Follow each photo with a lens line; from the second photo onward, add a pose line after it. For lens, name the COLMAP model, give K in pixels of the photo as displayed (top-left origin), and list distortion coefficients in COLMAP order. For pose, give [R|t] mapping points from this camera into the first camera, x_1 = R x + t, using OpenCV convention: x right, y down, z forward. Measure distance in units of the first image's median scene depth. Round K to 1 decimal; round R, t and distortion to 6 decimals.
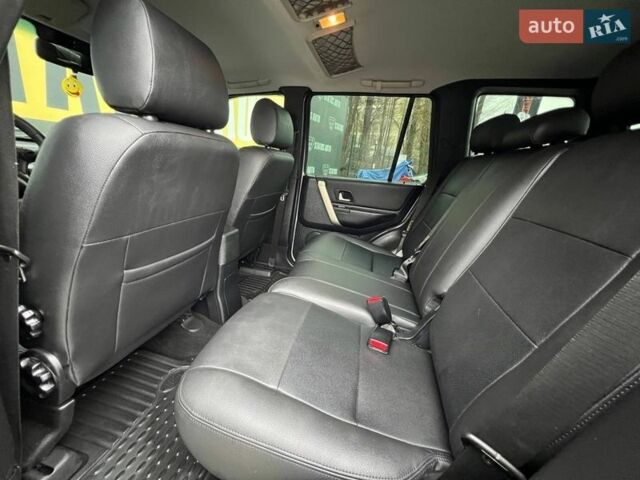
lens RADIAL K [[481.3, 0, 318.0], [0, 481.3, 242.5], [0, 0, 1]] dist [0.045711, -0.051459]
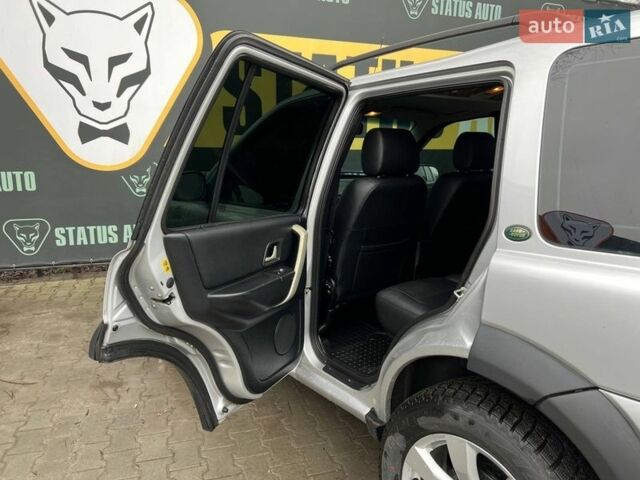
lens RADIAL K [[481.3, 0, 318.0], [0, 481.3, 242.5], [0, 0, 1]] dist [0.045711, -0.051459]
pose [[0.913257, 0.041887, -0.405226, 0.303133], [-0.056474, 0.998113, -0.024104, 0.117218], [0.403452, 0.044898, 0.913899, -1.097348]]
